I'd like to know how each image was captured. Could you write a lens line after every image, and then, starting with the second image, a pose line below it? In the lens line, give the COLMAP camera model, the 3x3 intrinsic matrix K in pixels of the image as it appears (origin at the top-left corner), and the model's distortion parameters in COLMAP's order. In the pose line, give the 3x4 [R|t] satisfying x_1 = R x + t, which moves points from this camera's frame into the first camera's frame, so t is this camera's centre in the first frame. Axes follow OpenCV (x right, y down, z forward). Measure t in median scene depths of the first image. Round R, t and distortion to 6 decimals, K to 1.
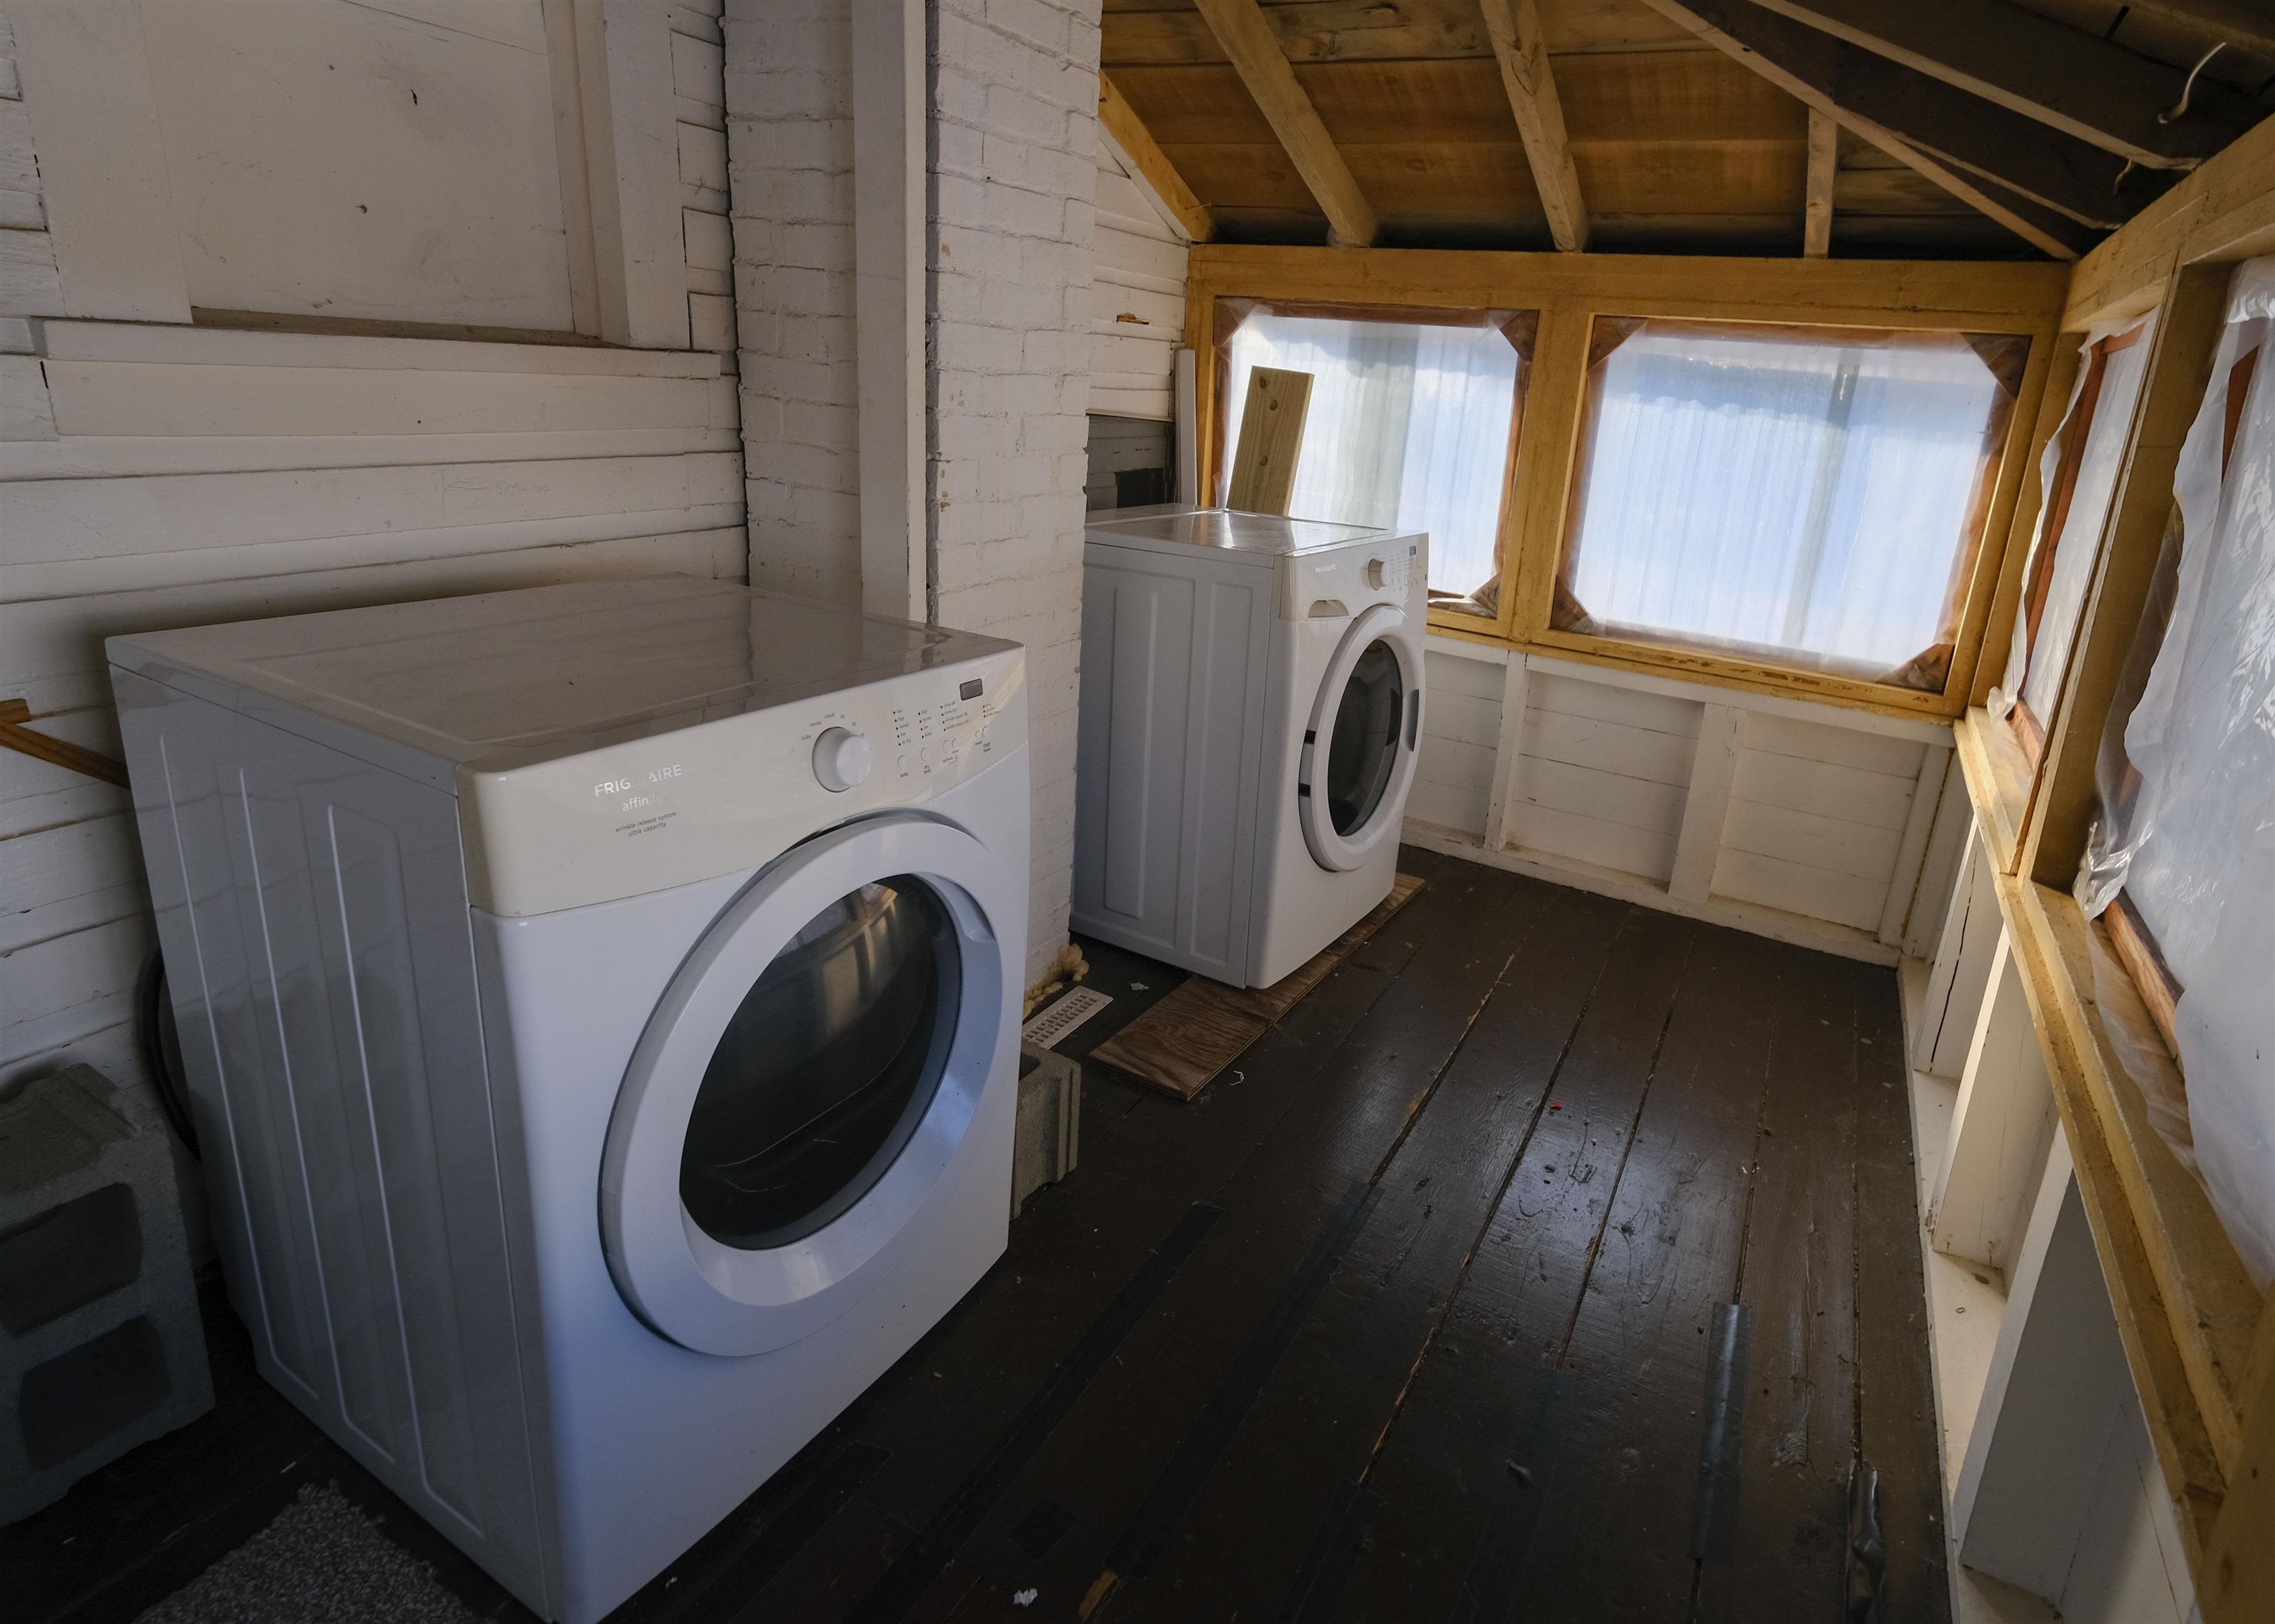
lens RADIAL K [[1267.8, 0, 1137.6], [0, 1267.8, 755.2], [0, 0, 1]] dist [0.000113, 0.000833]
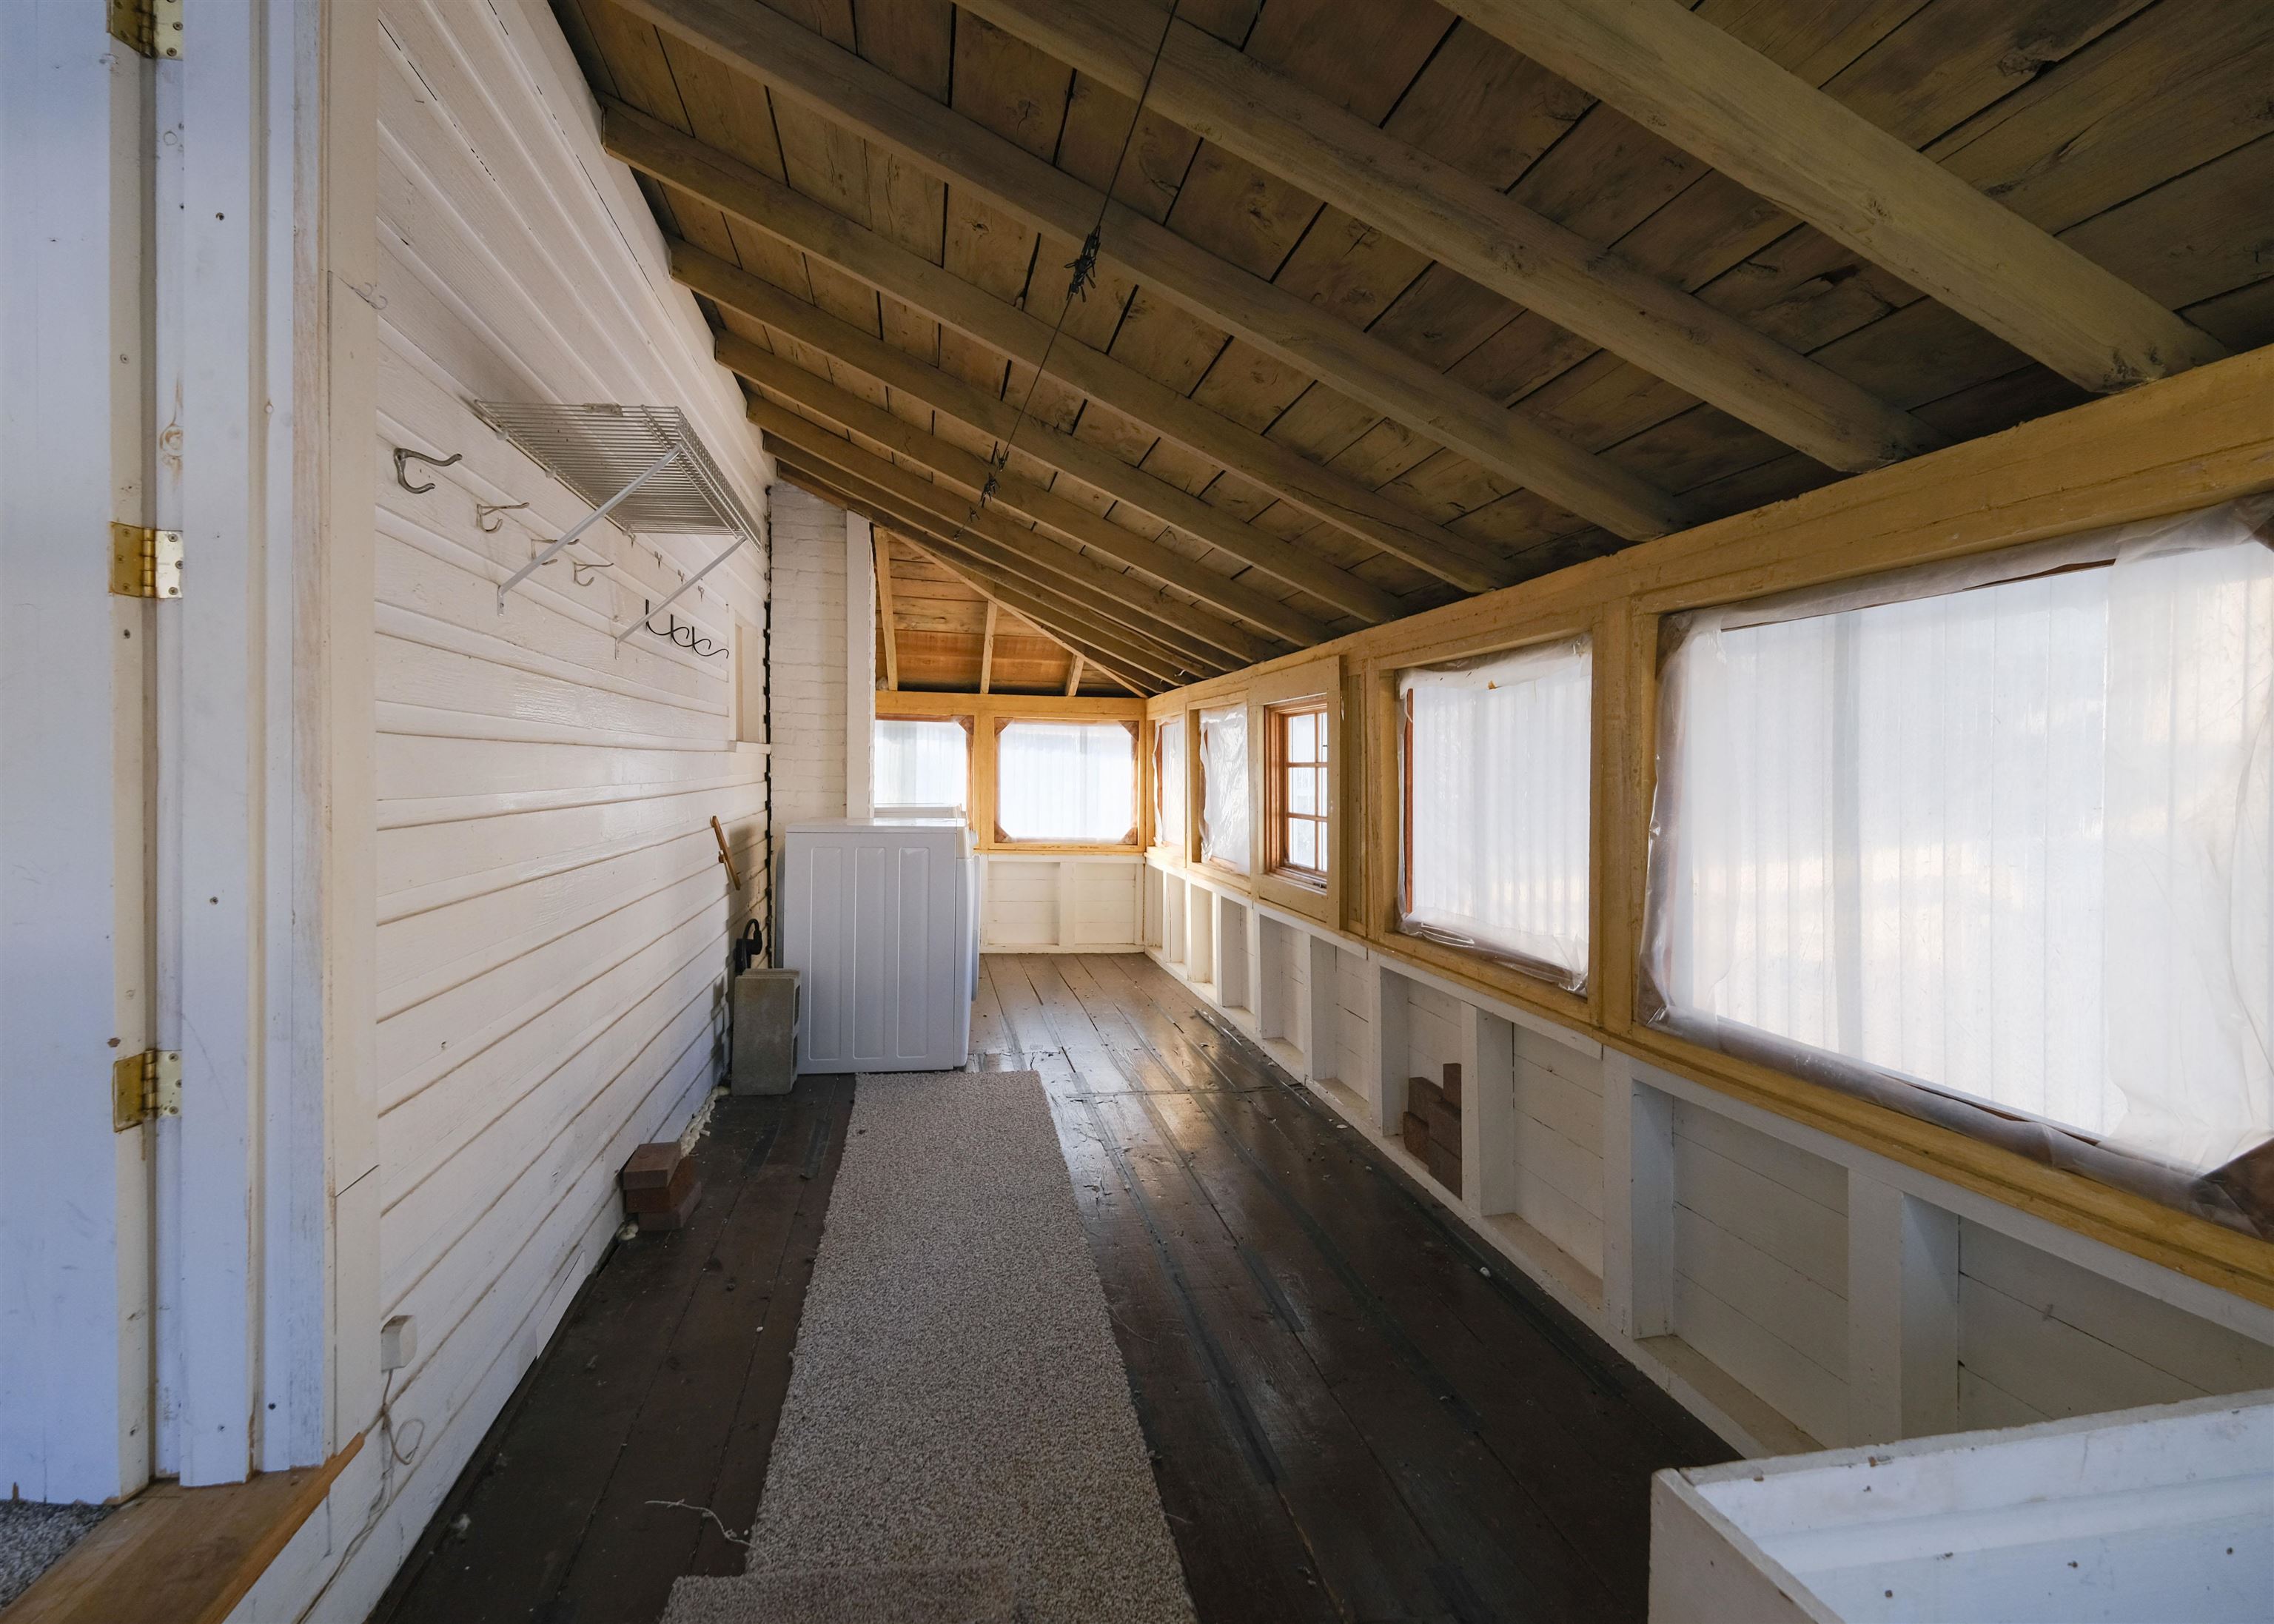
lens RADIAL K [[1267.2, 0, 1137.1], [0, 1267.2, 755.3], [0, 0, 1]] dist [0.000113, 0.000833]
pose [[0.771846, -0.047436, 0.634037, -1.090048], [0.222015, 0.954550, -0.198854, 0.309469], [-0.595788, 0.294250, 0.747298, -1.099500]]
